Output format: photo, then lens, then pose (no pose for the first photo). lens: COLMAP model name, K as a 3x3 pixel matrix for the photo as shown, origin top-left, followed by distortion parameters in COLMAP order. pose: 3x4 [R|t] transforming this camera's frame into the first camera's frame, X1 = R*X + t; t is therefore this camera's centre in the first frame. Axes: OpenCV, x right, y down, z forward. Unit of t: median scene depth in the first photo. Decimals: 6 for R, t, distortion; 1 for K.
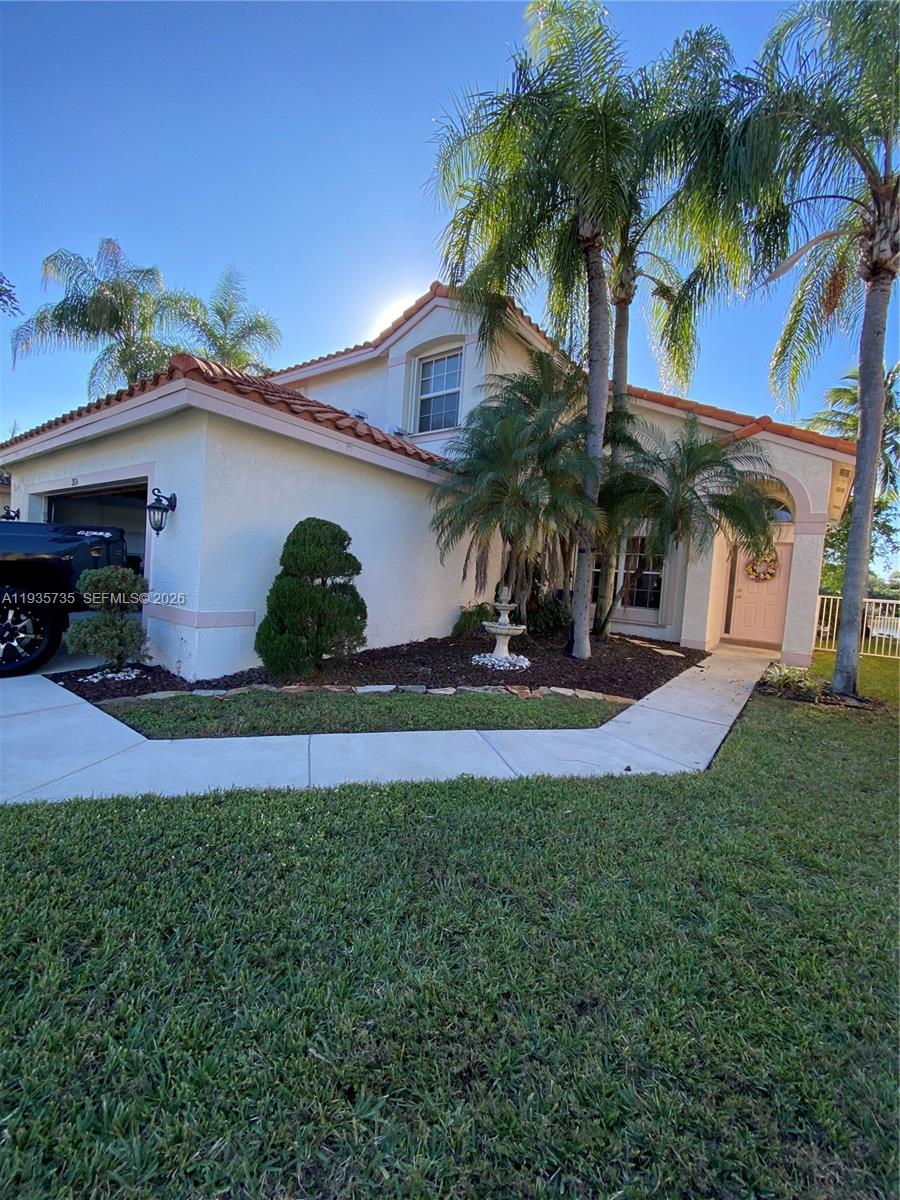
lens RADIAL K [[484.2, 0, 450.0], [0, 484.2, 600.0], [0, 0, 1]] dist [0.035601, -0.022235]
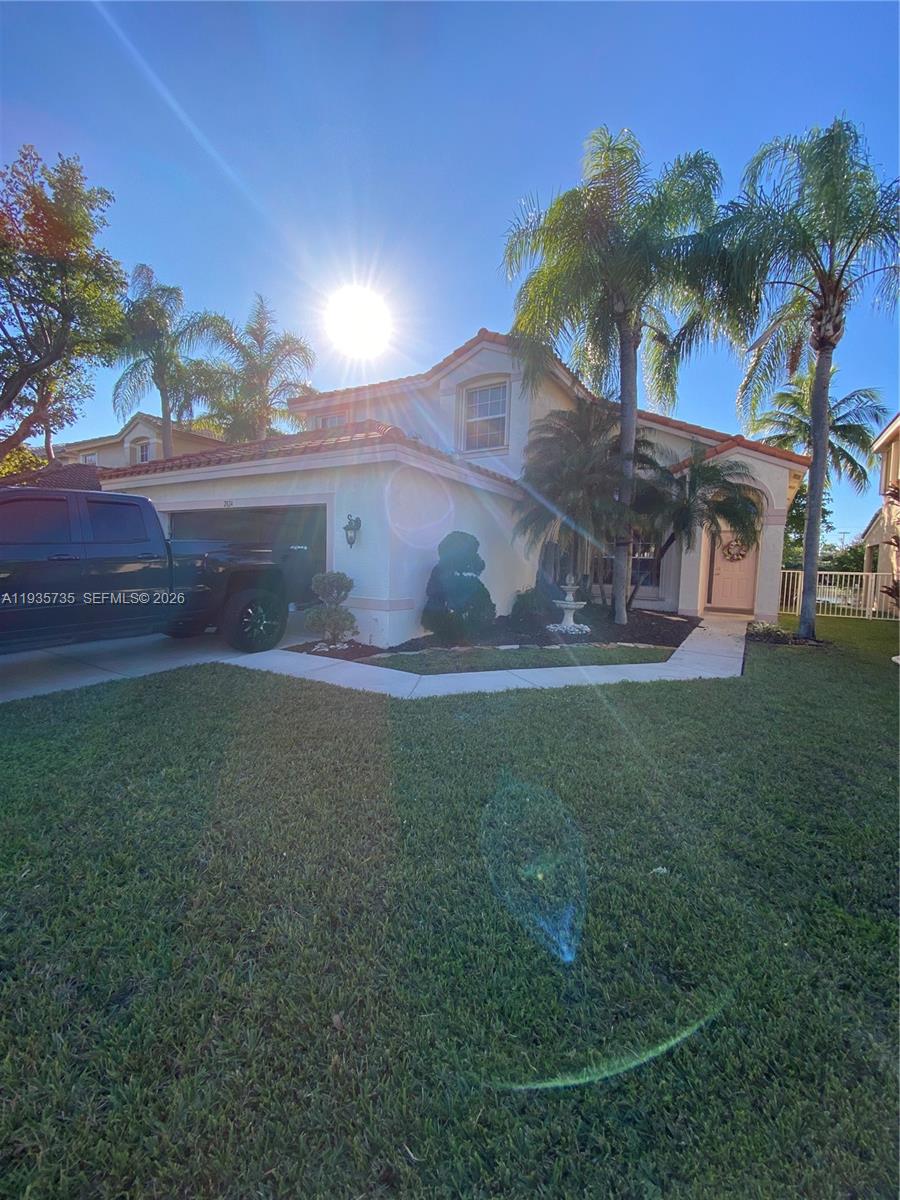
lens RADIAL K [[484.2, 0, 450.0], [0, 484.2, 600.0], [0, 0, 1]] dist [0.035601, -0.022235]
pose [[0.995584, -0.044291, 0.082770, -0.272726], [0.042137, 0.998731, 0.027591, -0.004453], [-0.083887, -0.023981, 0.996187, -0.266155]]
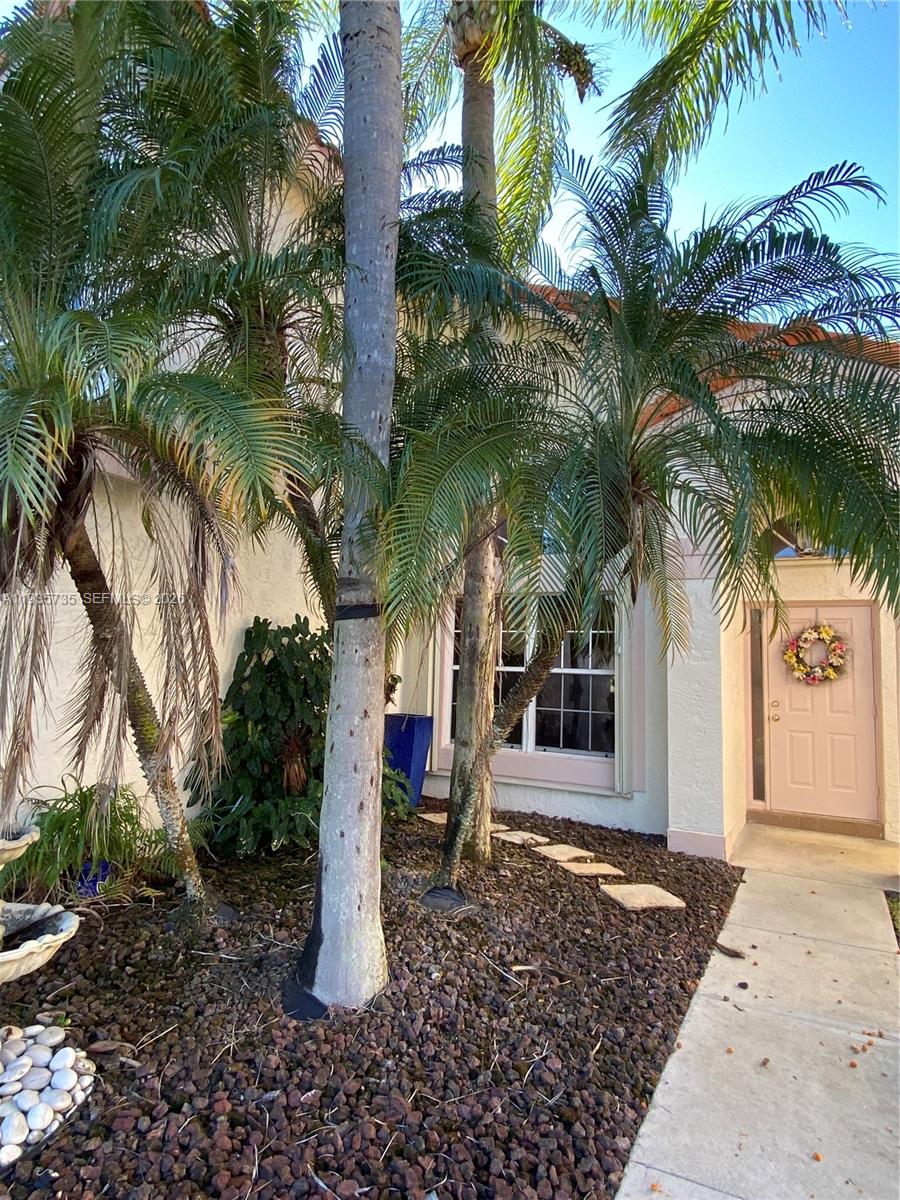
lens RADIAL K [[707.8, 0, 450.0], [0, 707.8, 600.0], [0, 0, 1]] dist [0.048959, 0.000120]
pose [[0.986135, -0.016751, 0.165099, 0.233256], [0.041969, 0.987723, -0.150469, -0.037234], [-0.160551, 0.155312, 0.974731, 0.490310]]
